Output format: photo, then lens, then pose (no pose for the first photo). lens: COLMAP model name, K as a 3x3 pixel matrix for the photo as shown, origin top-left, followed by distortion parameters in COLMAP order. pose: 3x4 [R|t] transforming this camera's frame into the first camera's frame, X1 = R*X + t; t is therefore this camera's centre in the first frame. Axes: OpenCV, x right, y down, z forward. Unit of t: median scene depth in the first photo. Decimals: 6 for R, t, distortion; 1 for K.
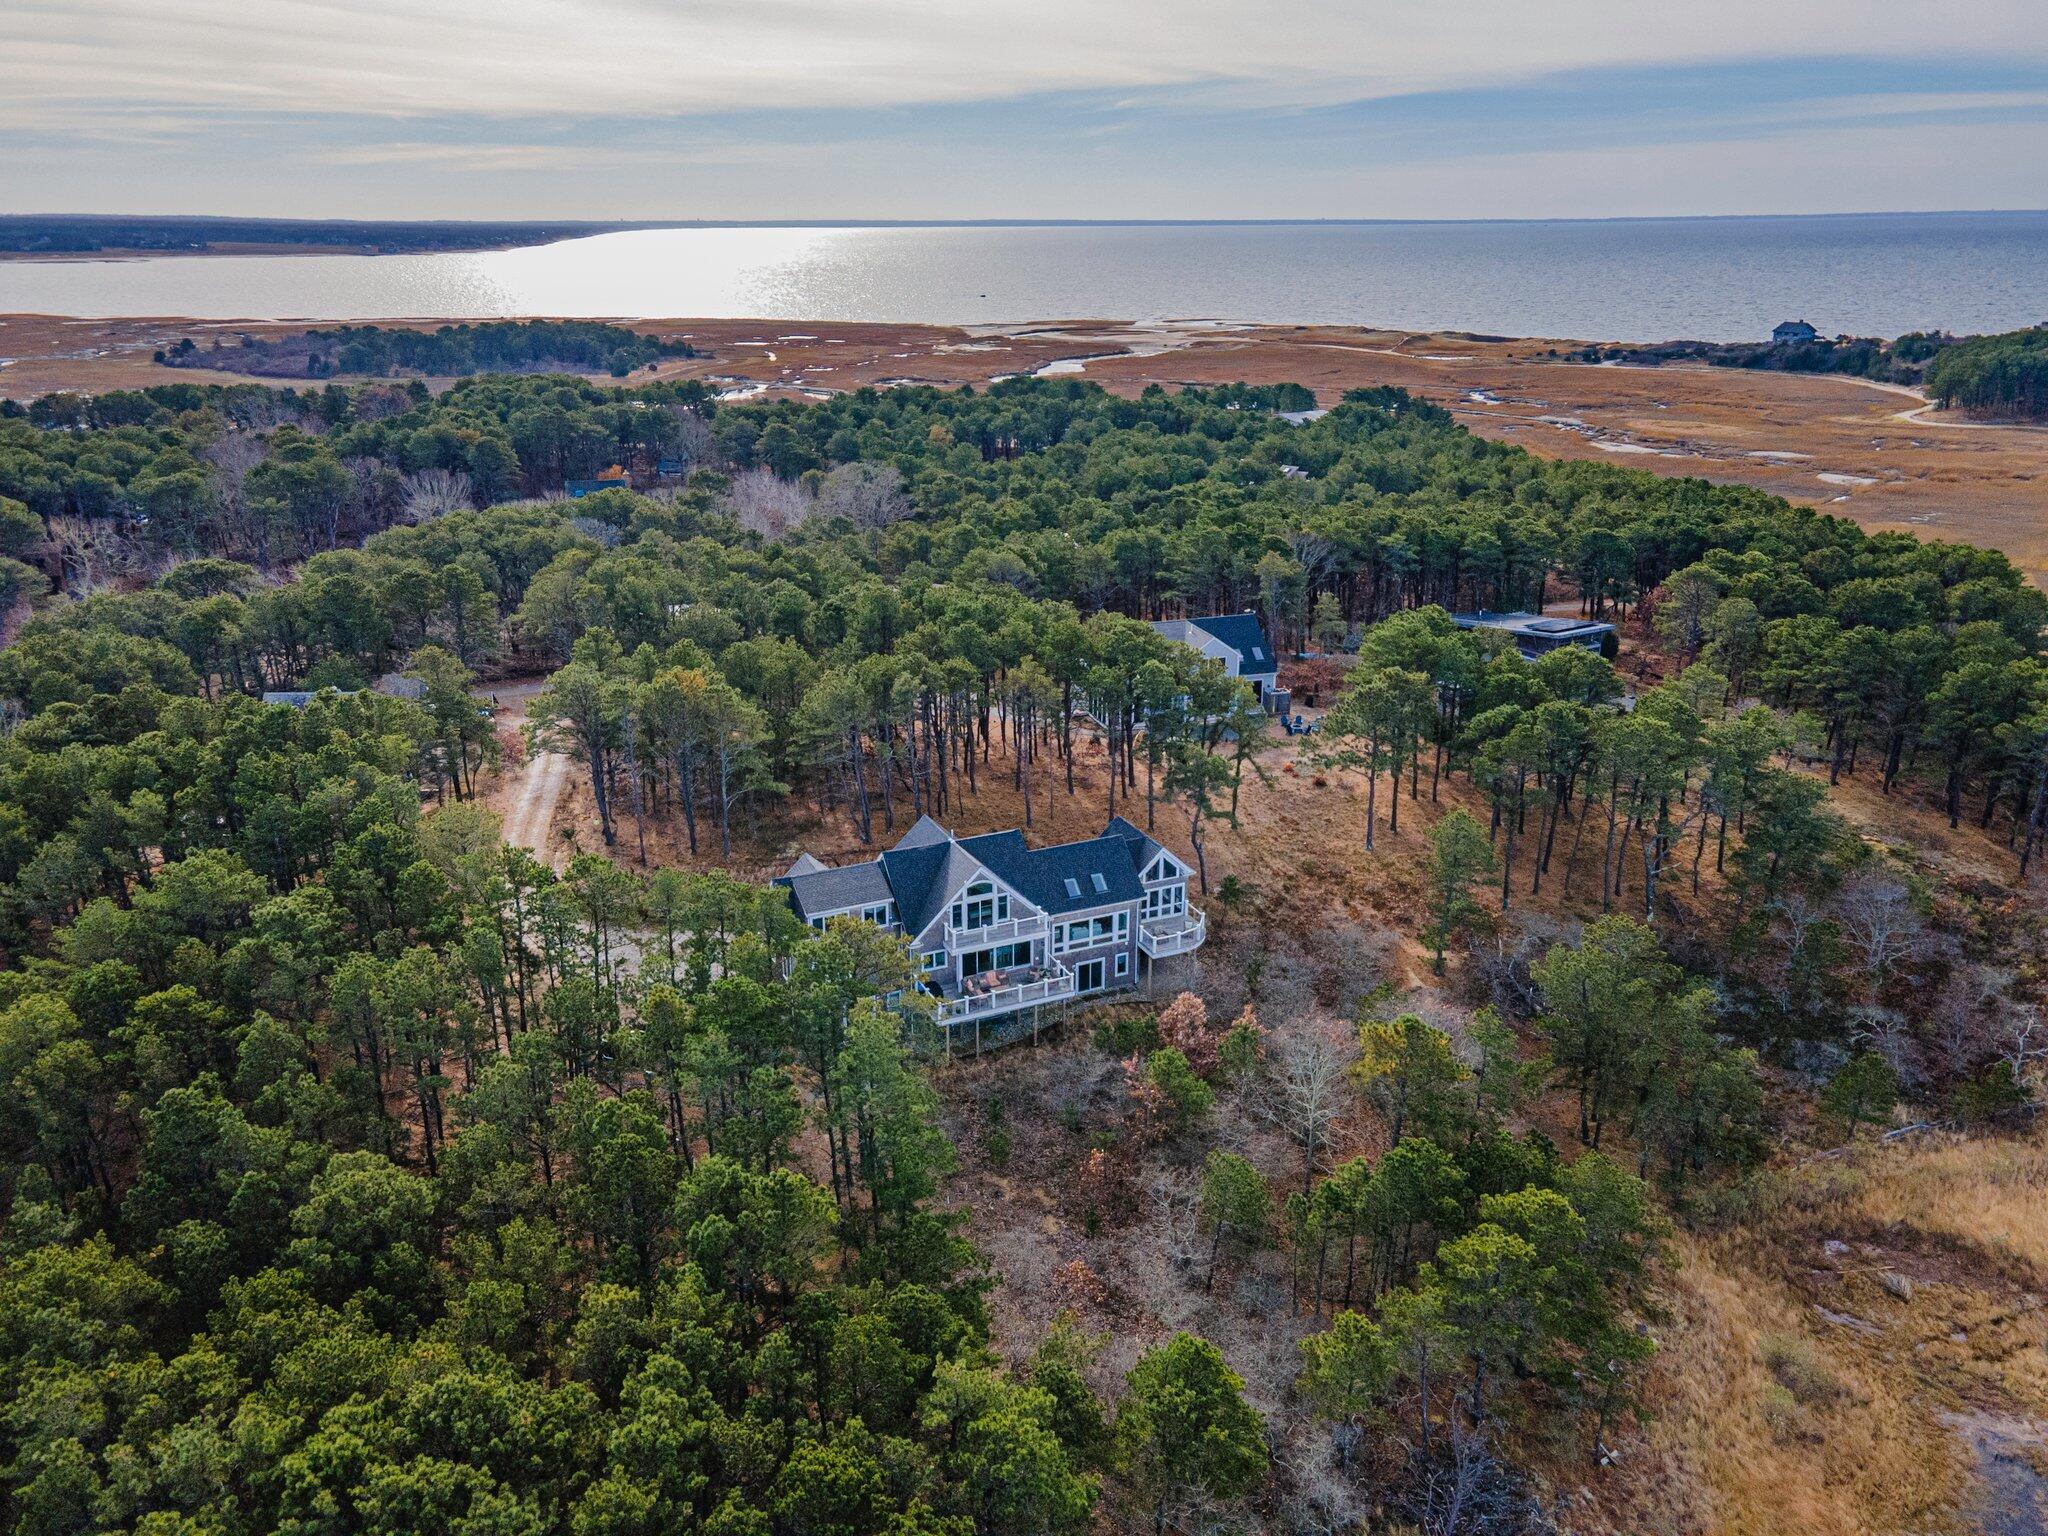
lens RADIAL K [[1694.0, 0, 1024.0], [0, 1694.0, 768.0], [0, 0, 1]] dist [0.045338, 0.018941]
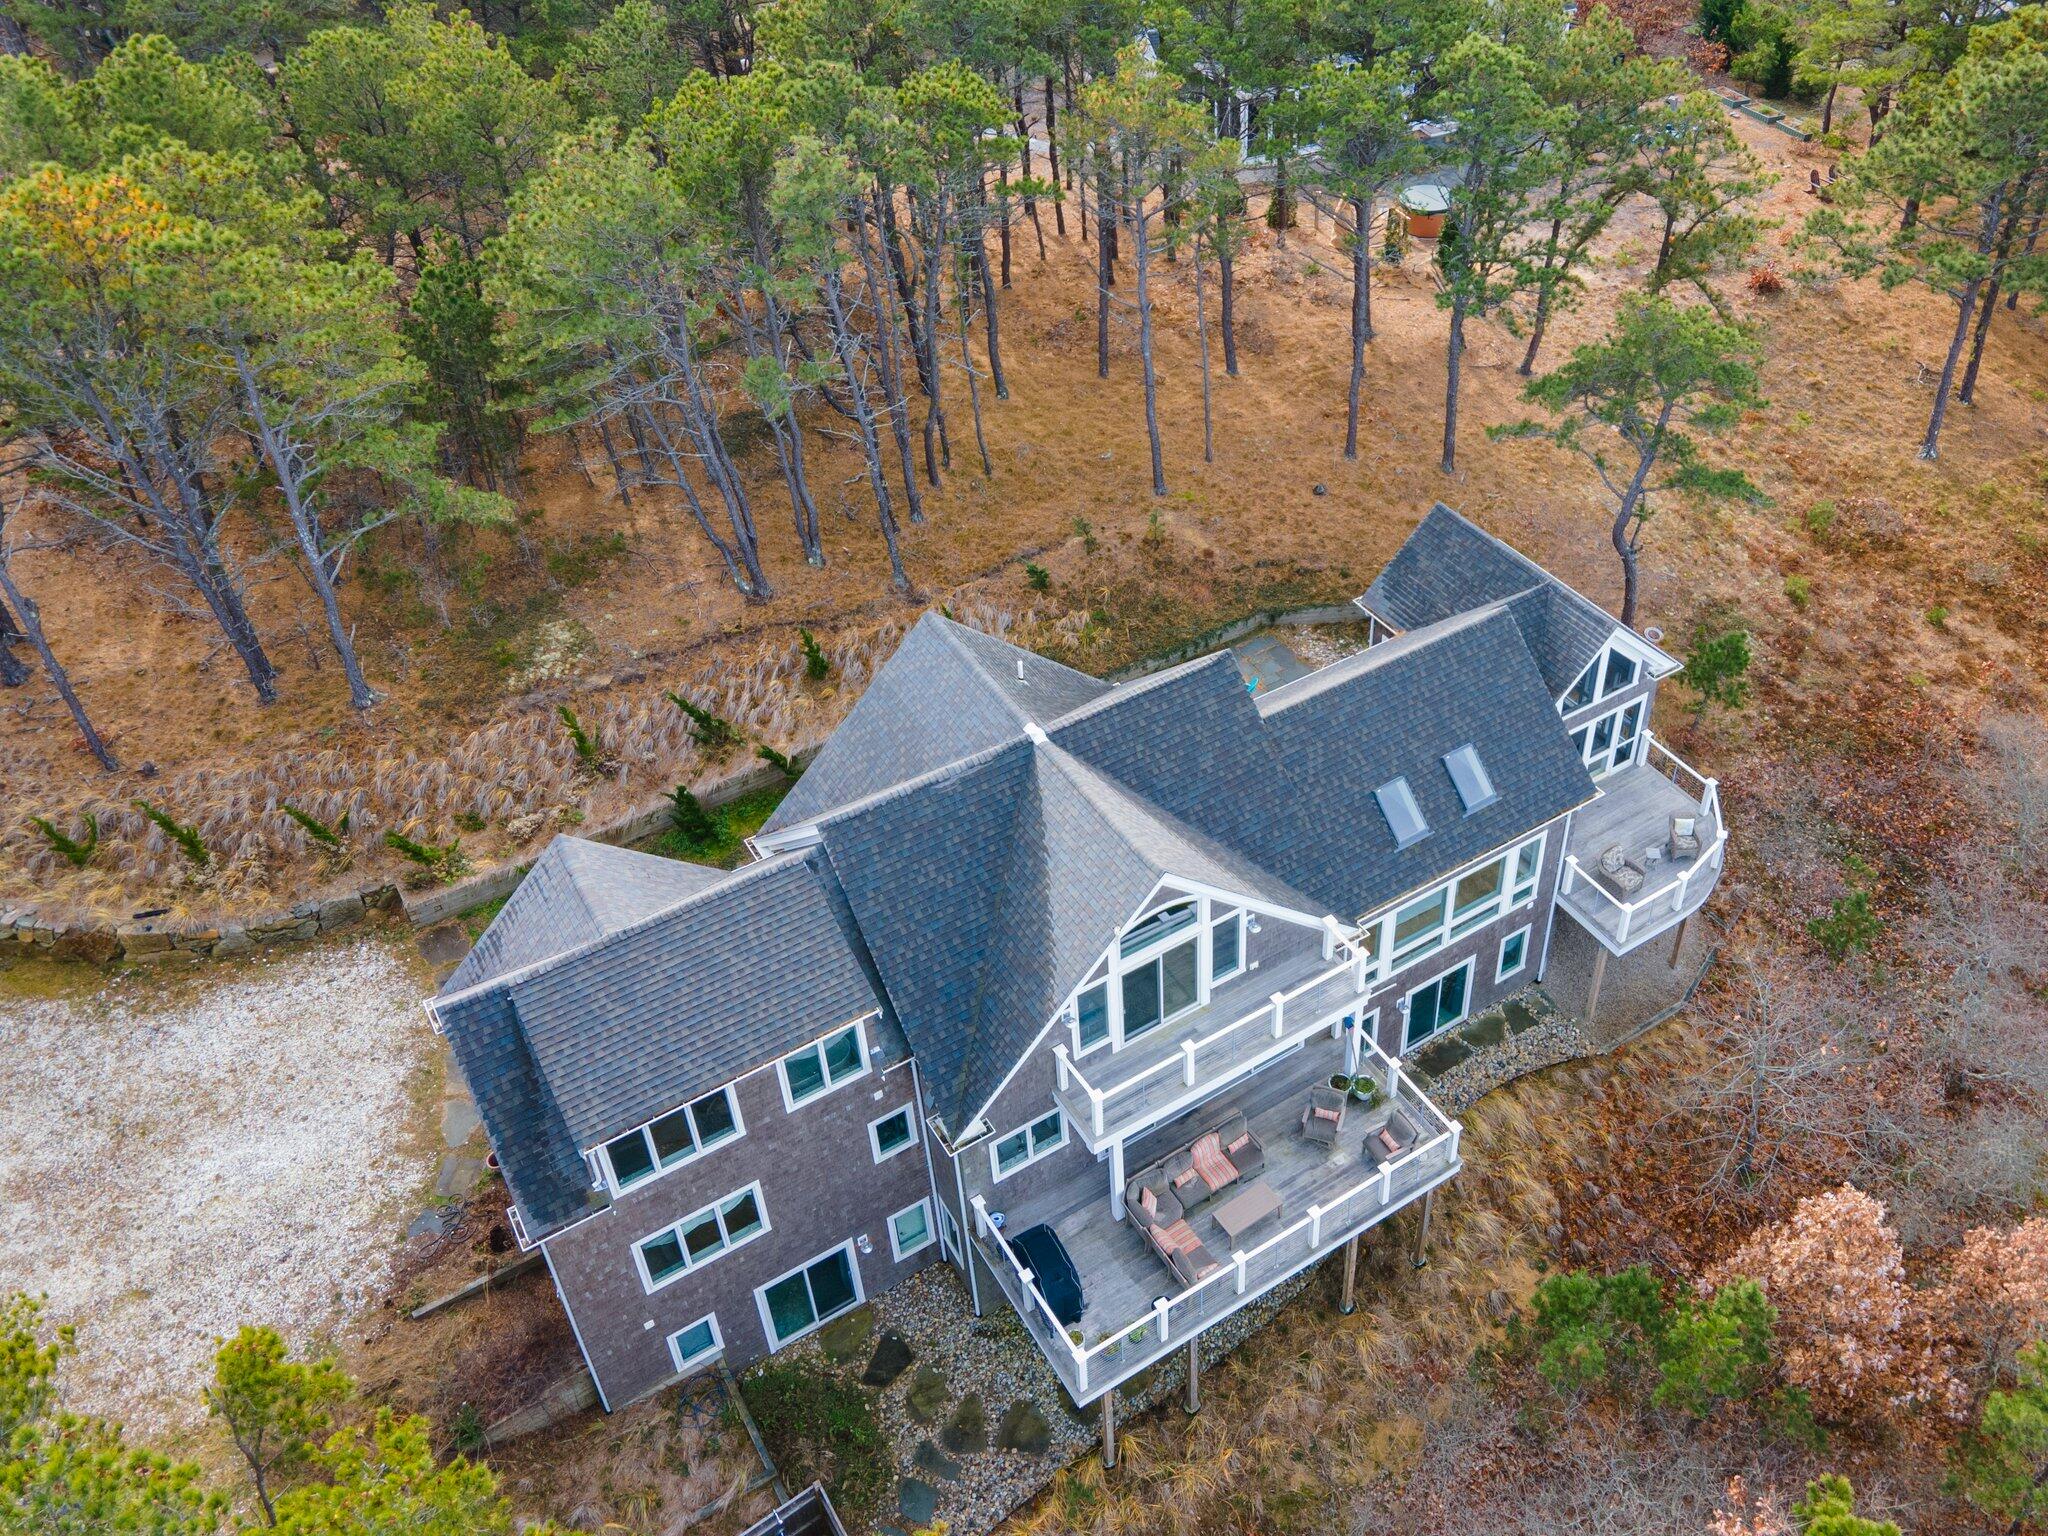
lens RADIAL K [[1696.8, 0, 1168.3], [0, 1696.8, 620.8], [0, 0, 1]] dist [0.005547, 0.004547]
pose [[0.987359, -0.104667, 0.119029, -0.052163], [0.060949, 0.943934, 0.324458, -0.075438], [-0.146315, -0.313102, 0.938381, 0.693423]]
